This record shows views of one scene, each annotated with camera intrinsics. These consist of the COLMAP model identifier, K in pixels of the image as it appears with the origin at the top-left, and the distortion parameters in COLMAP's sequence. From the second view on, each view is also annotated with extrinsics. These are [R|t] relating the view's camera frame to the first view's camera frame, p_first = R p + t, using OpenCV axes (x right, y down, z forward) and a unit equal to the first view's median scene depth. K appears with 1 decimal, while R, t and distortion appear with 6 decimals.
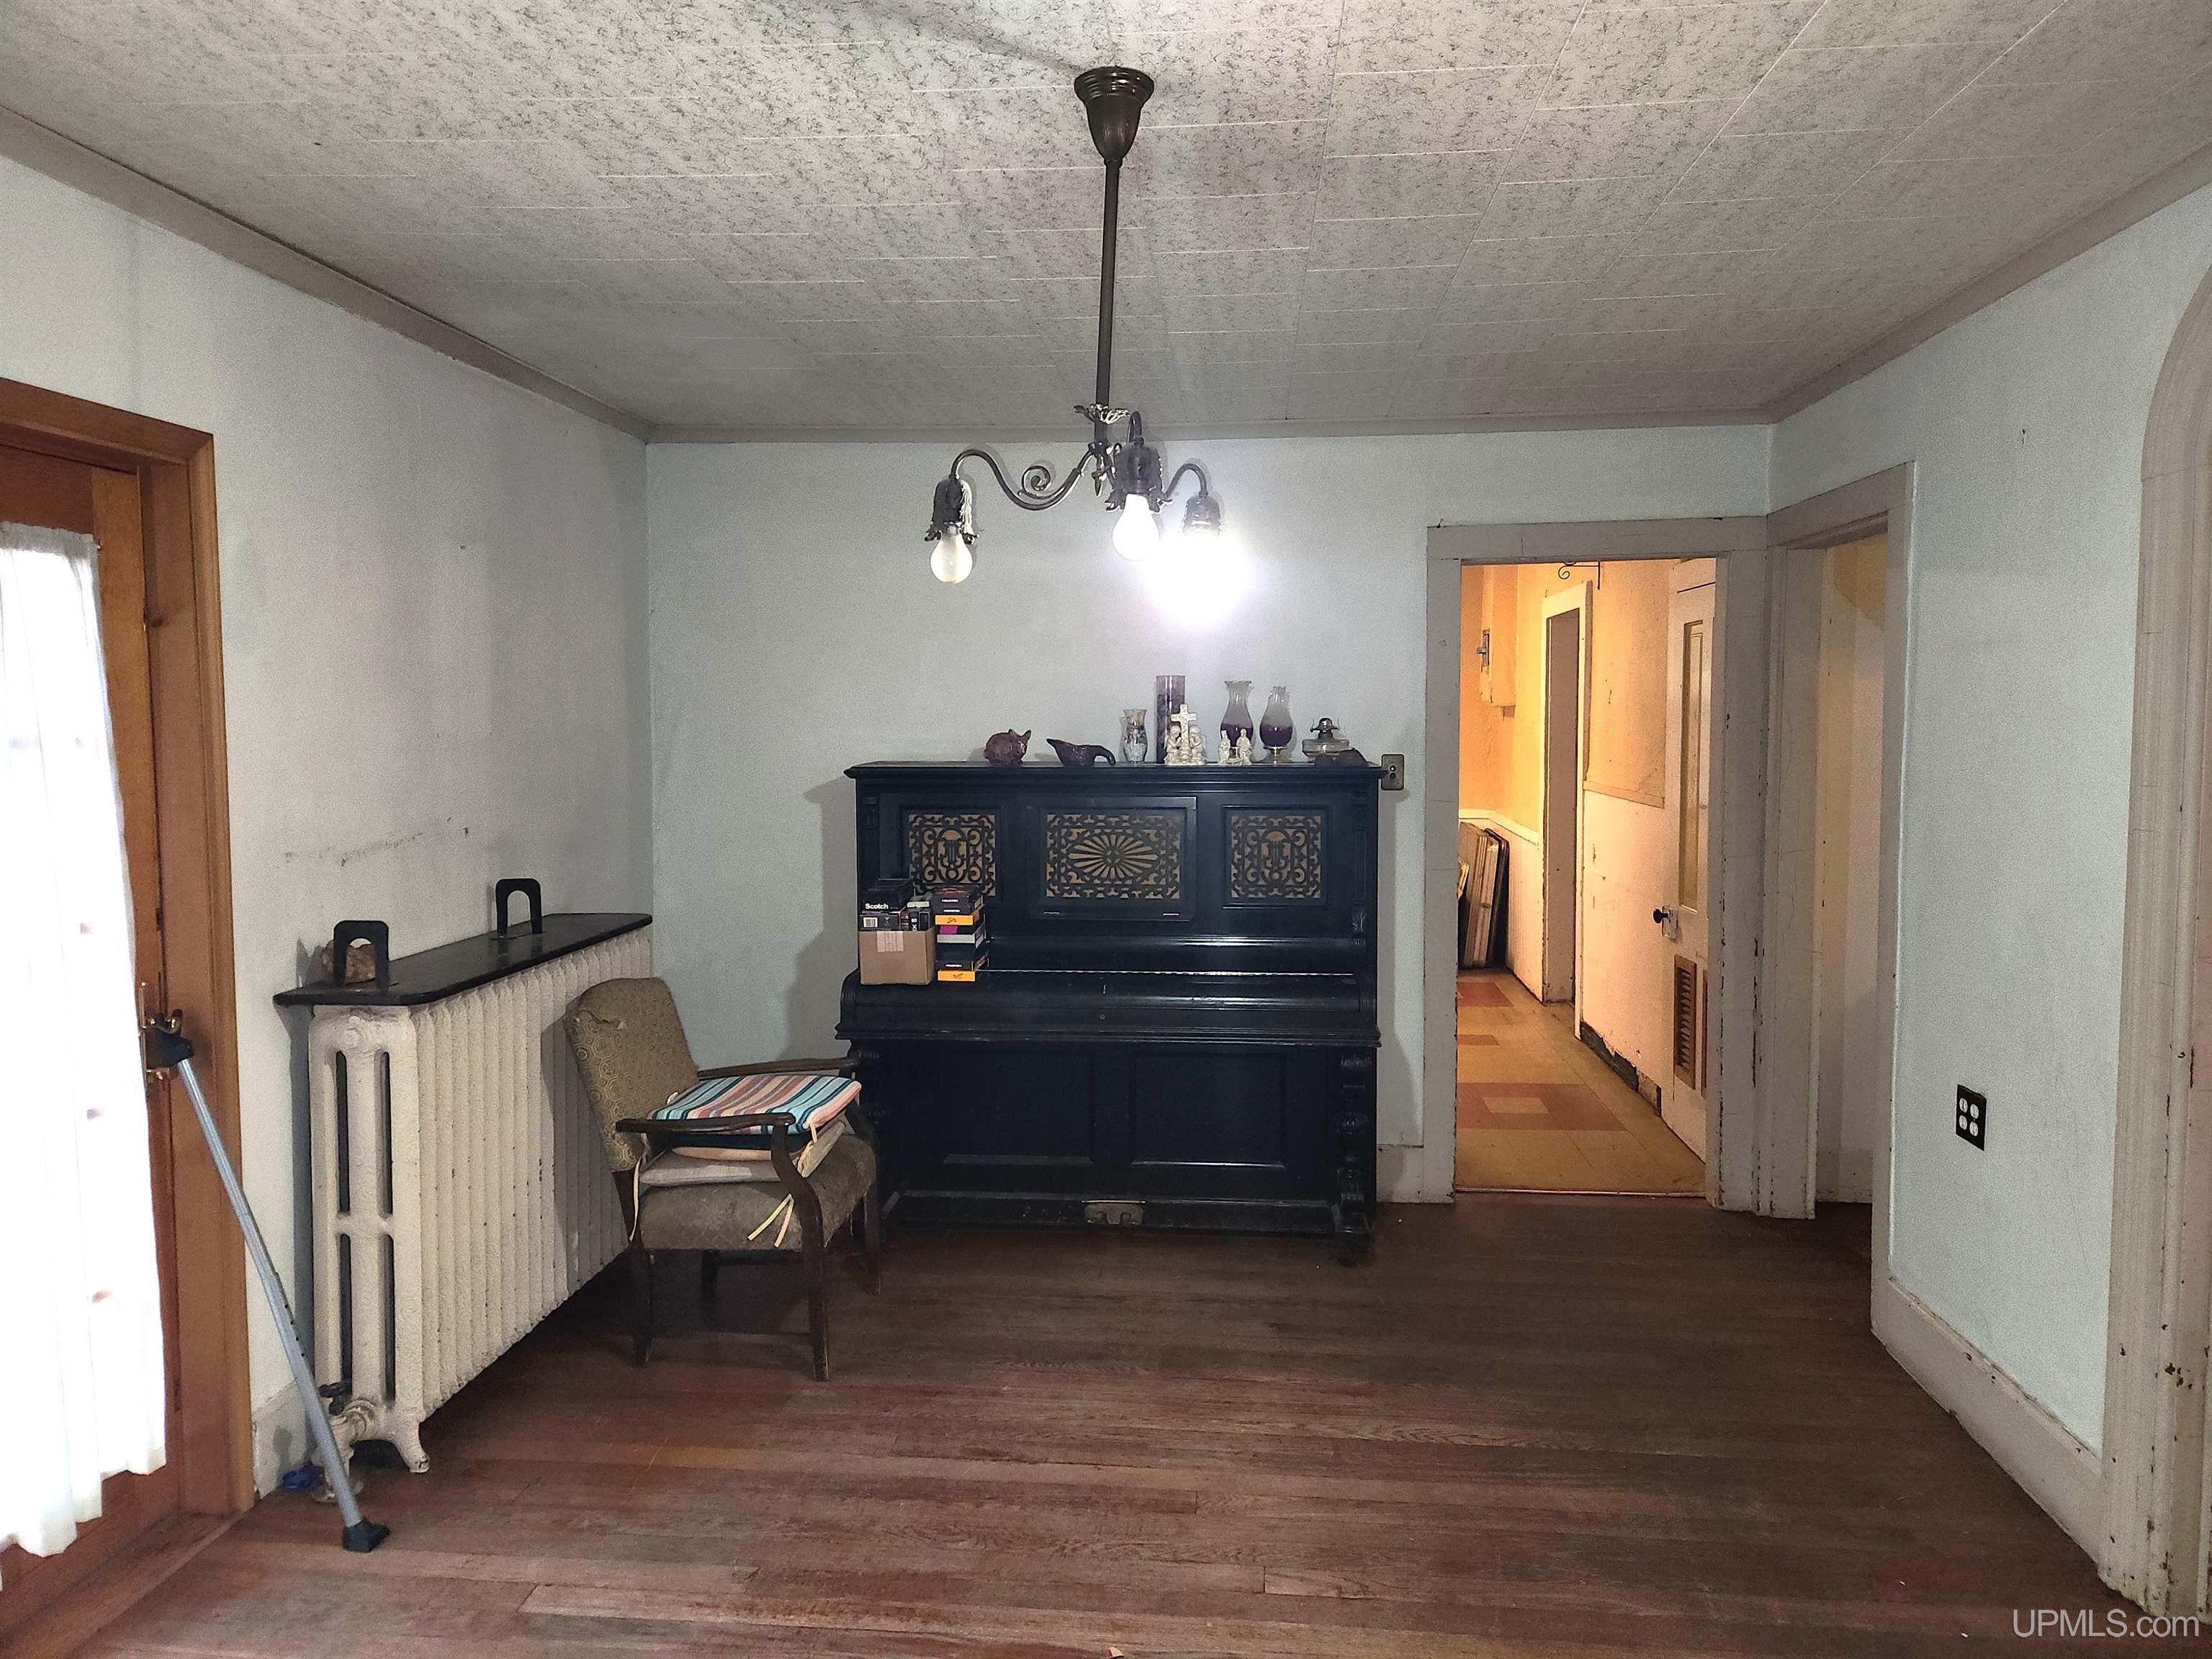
lens RADIAL K [[1477.3, 0, 1107.1], [0, 1477.3, 809.2], [0, 0, 1]] dist [0.074939, -0.065466]
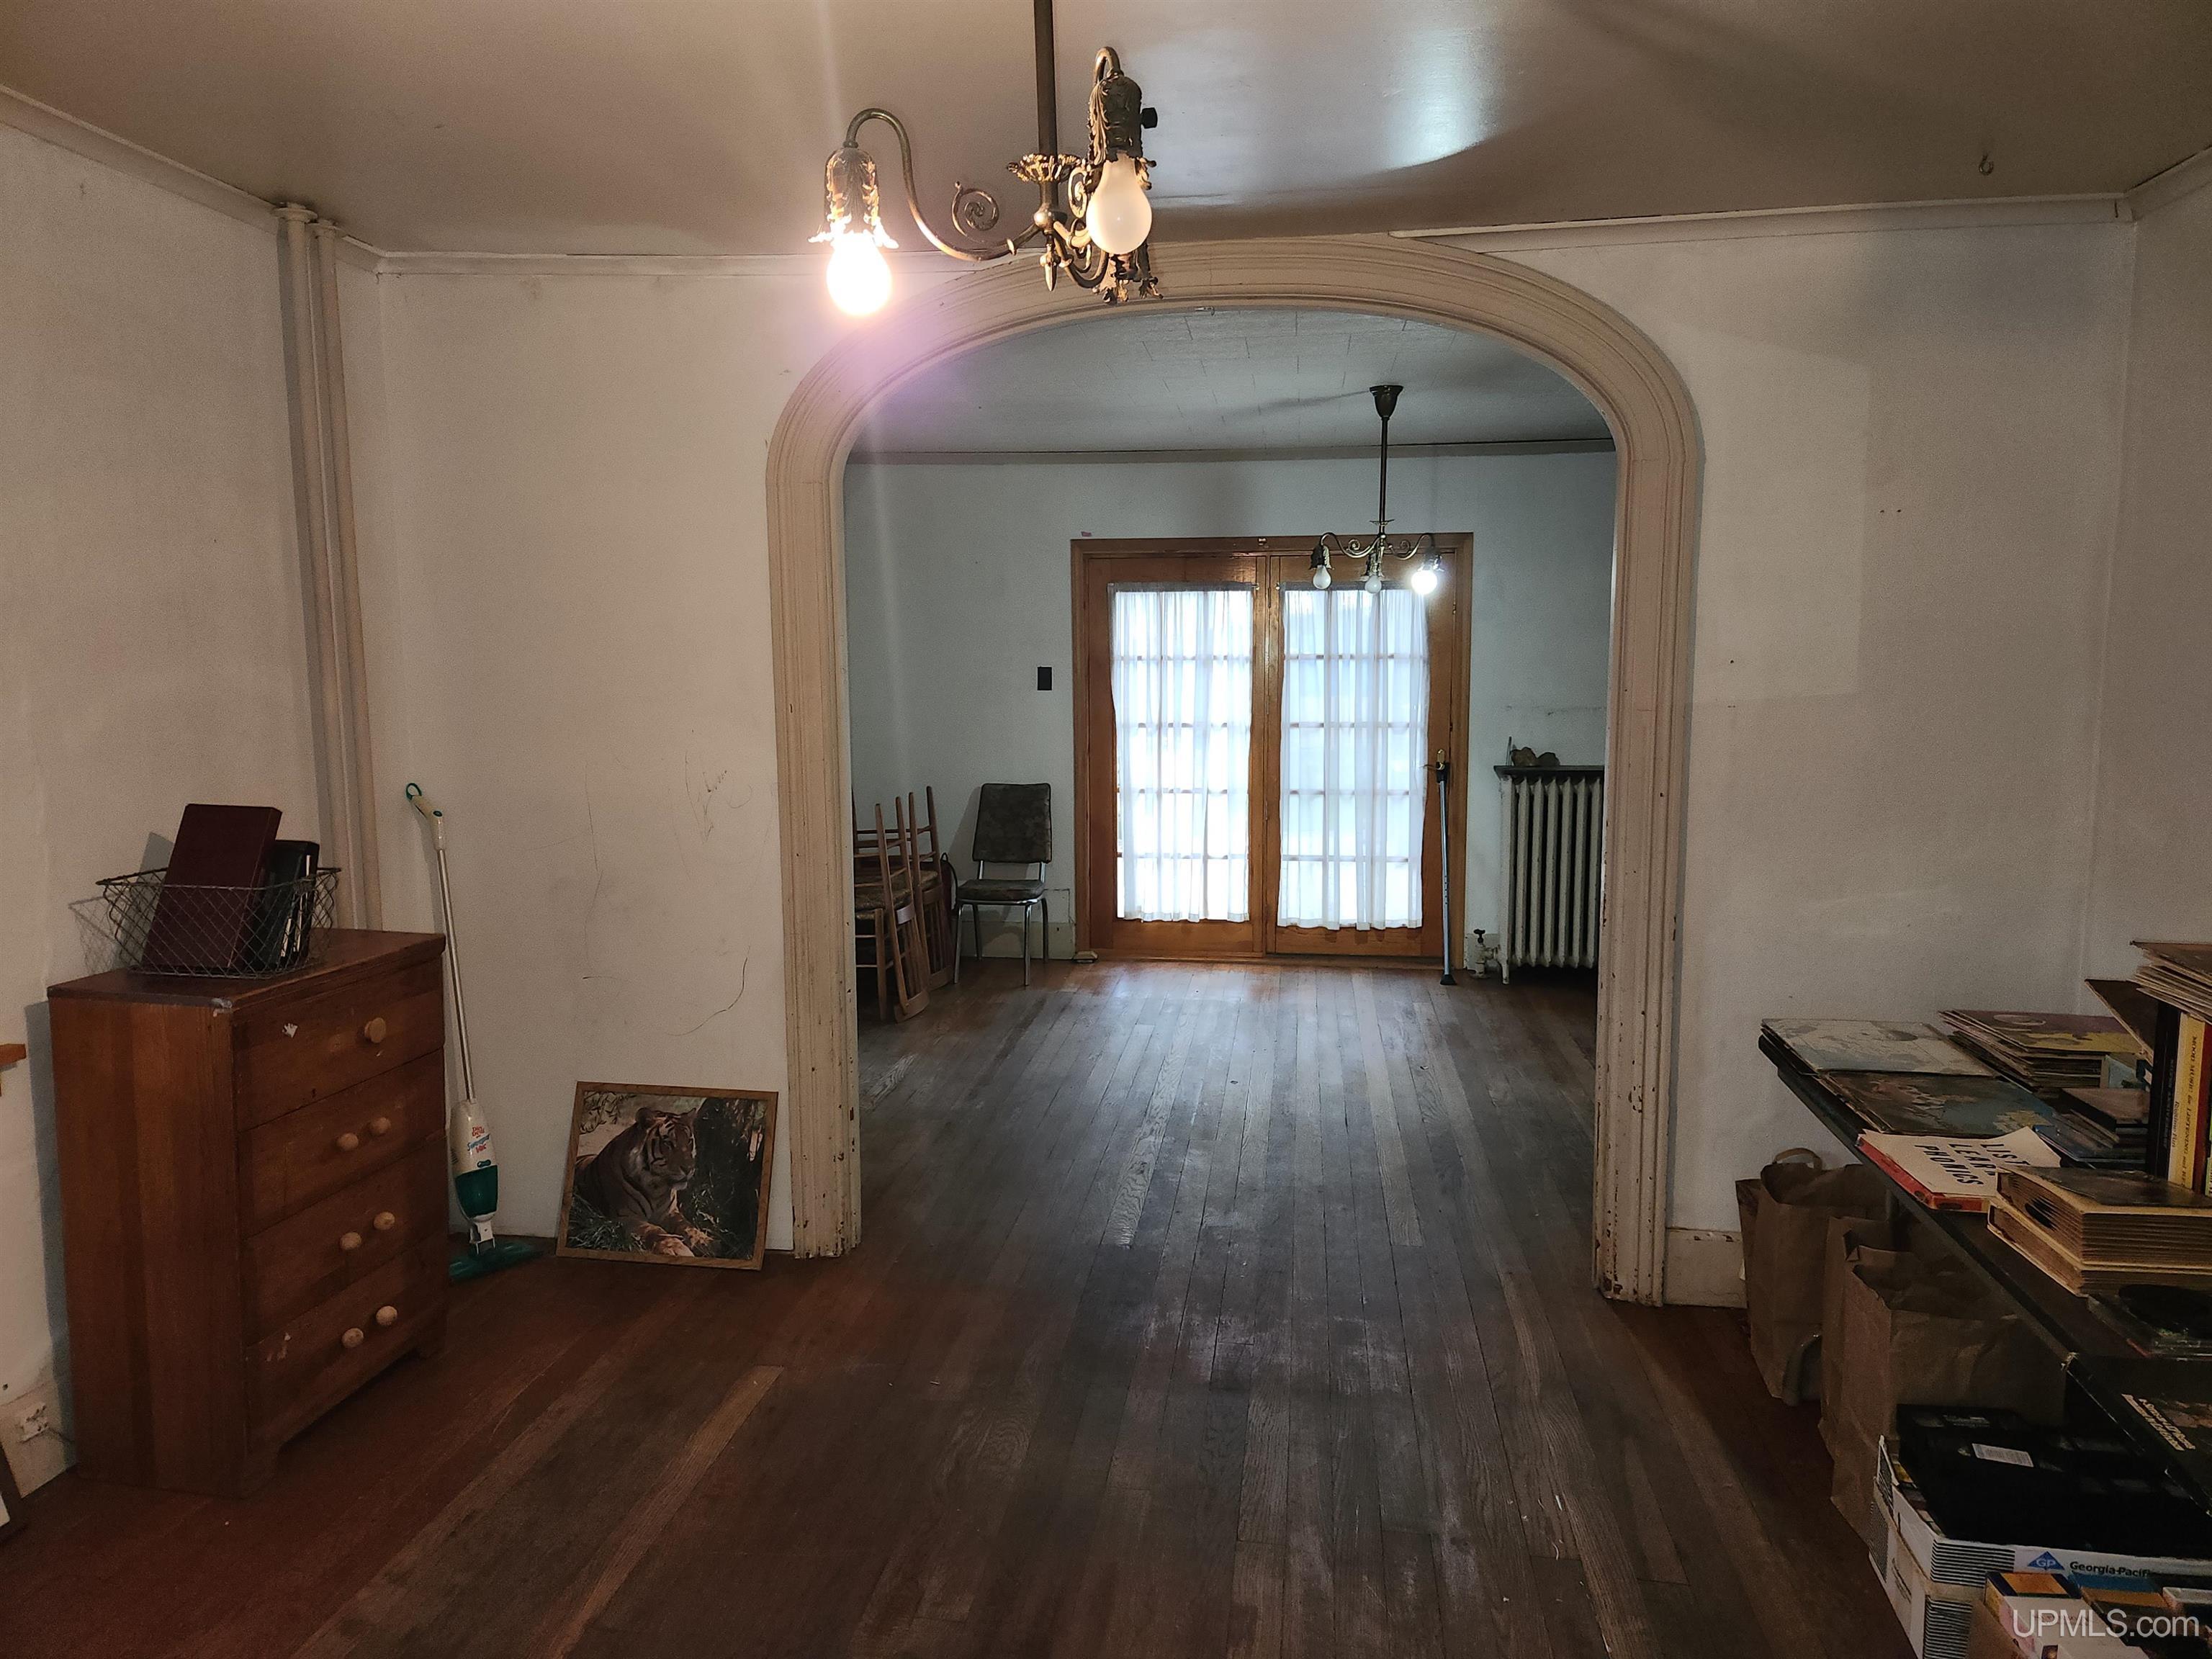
lens RADIAL K [[1477.3, 0, 1091.4], [0, 1477.3, 834.8], [0, 0, 1]] dist [0.074939, -0.065466]
pose [[-0.044834, 0.126625, -0.990937, 1.652318], [-0.056224, 0.990042, 0.129054, -0.031892], [0.997411, 0.061501, -0.037269, 0.426137]]
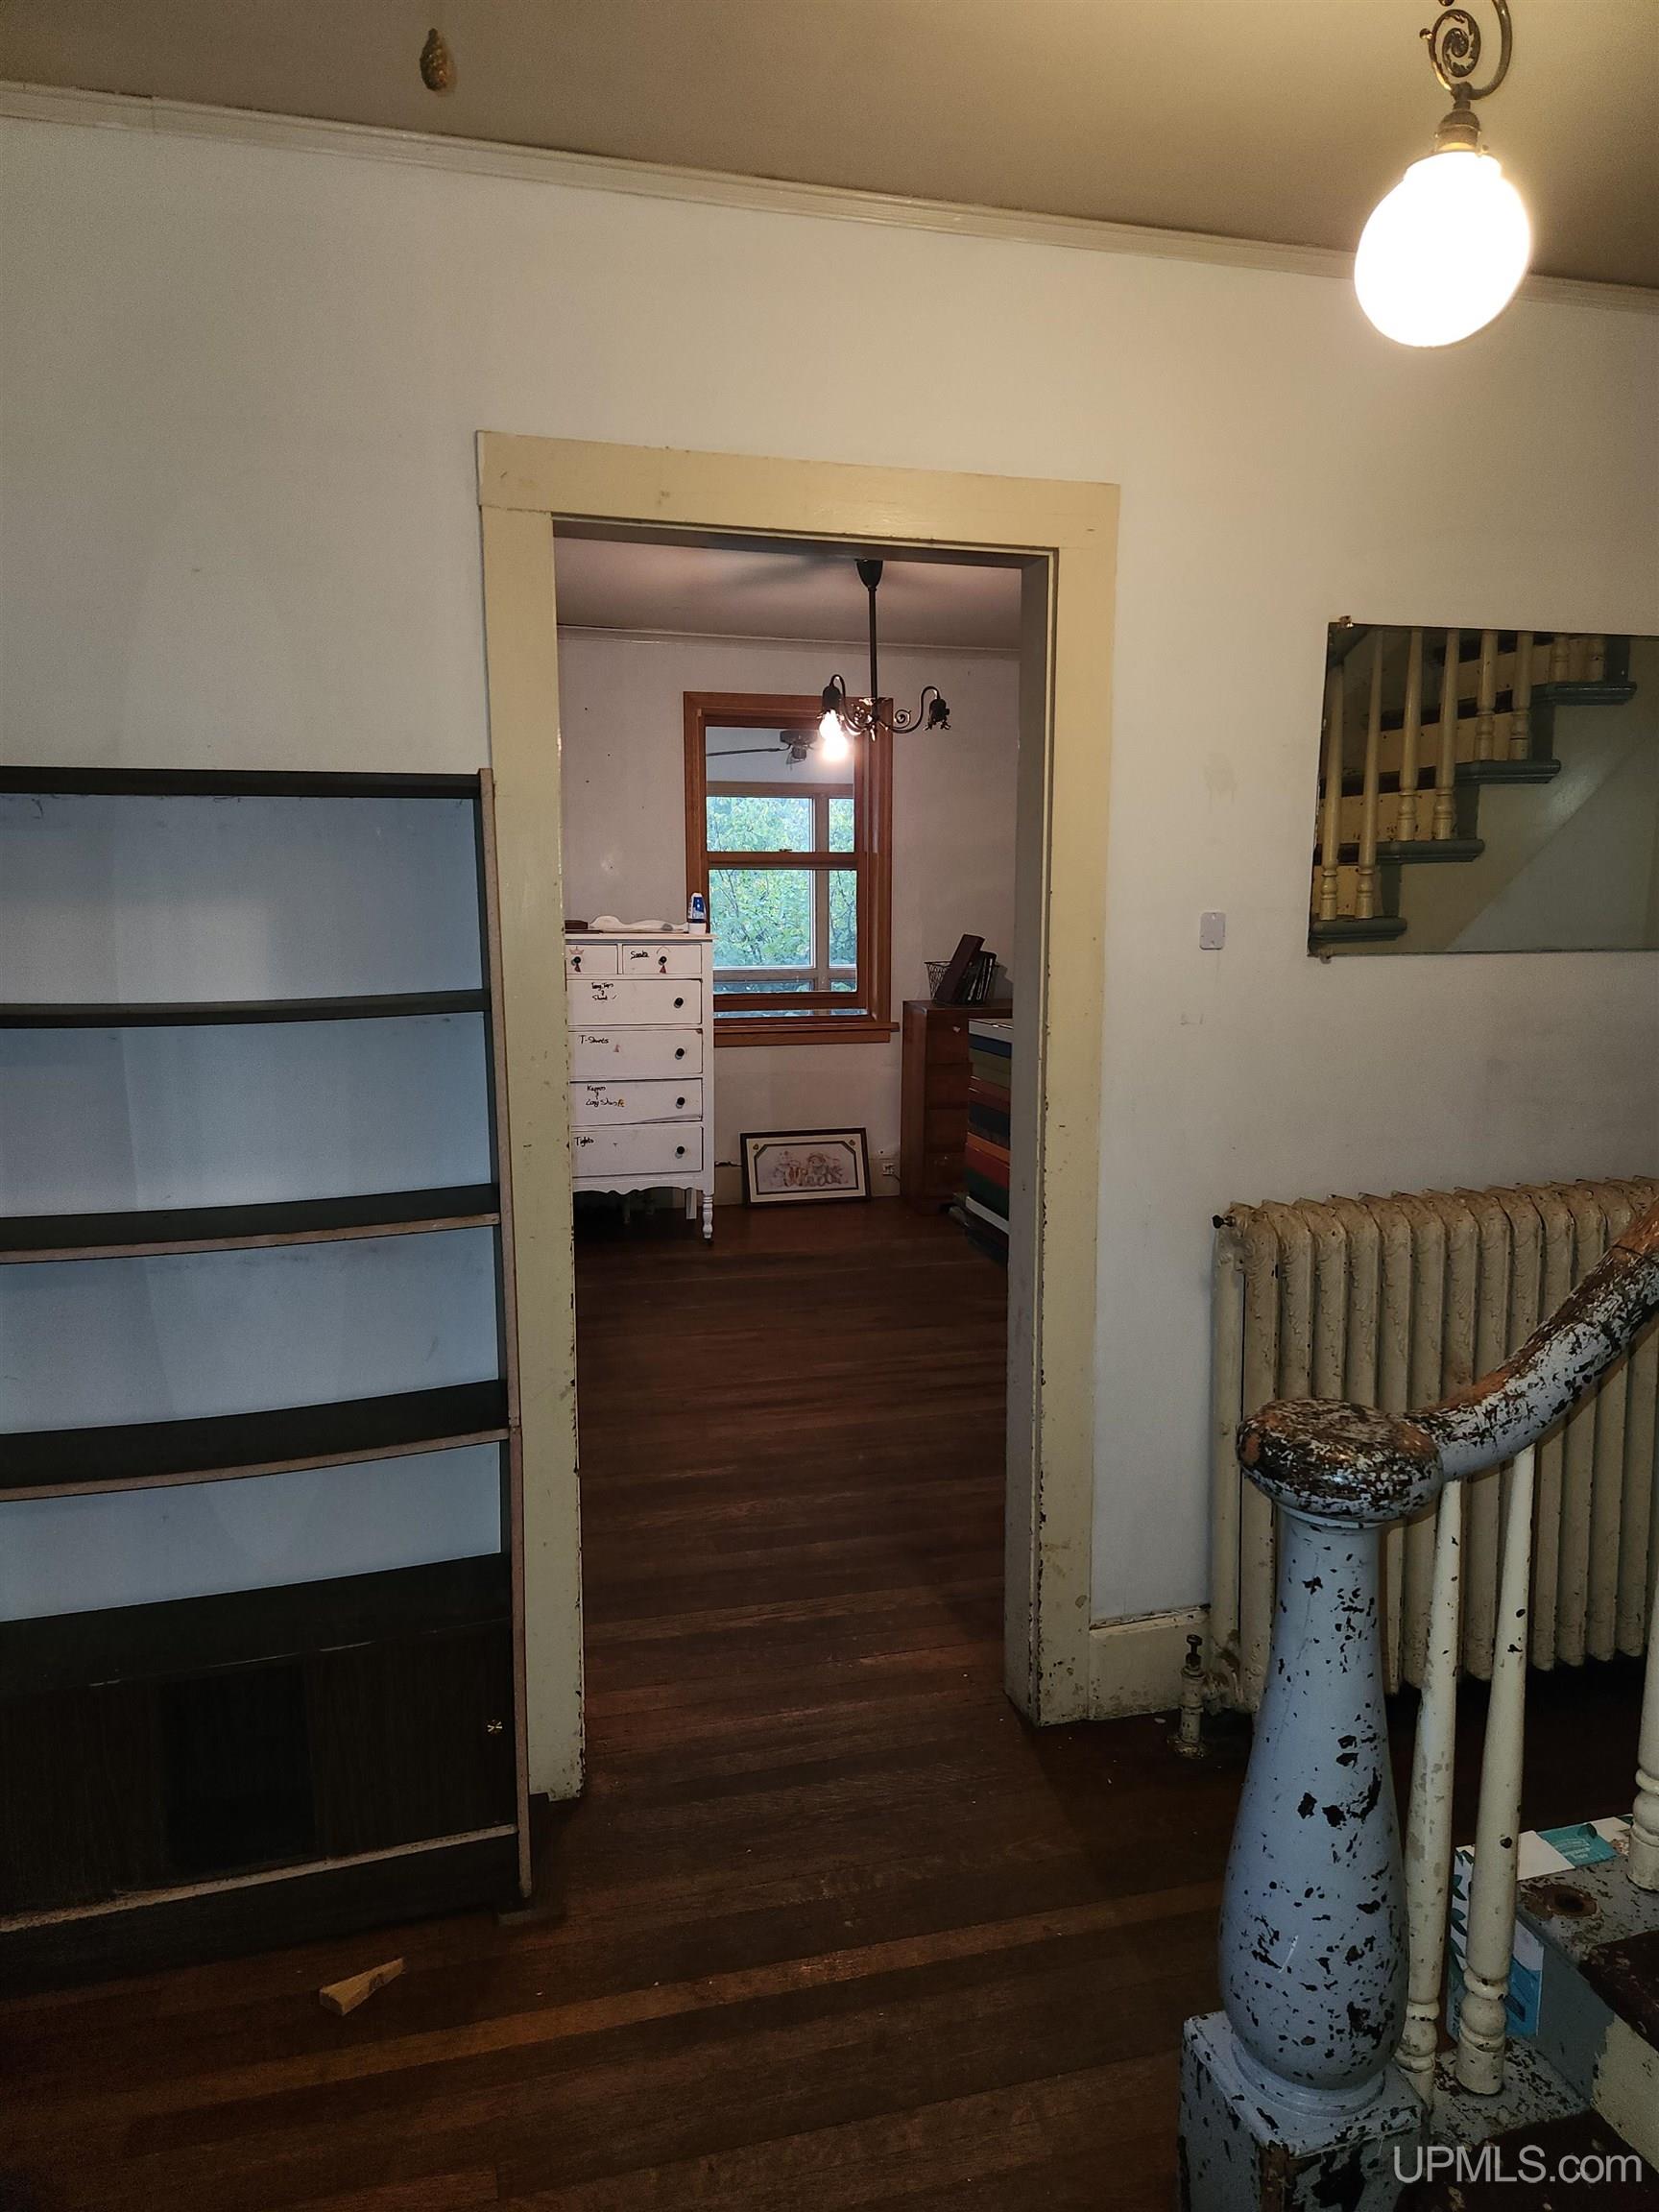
lens RADIAL K [[1477.3, 0, 842.5], [0, 1477.3, 1108.1], [0, 0, 1]] dist [0.074939, -0.065466]
pose [[-0.930475, 0.062933, -0.360909, 1.708941], [-0.016140, 0.977137, 0.211996, -0.101517], [0.365999, 0.203082, -0.908186, 1.709820]]
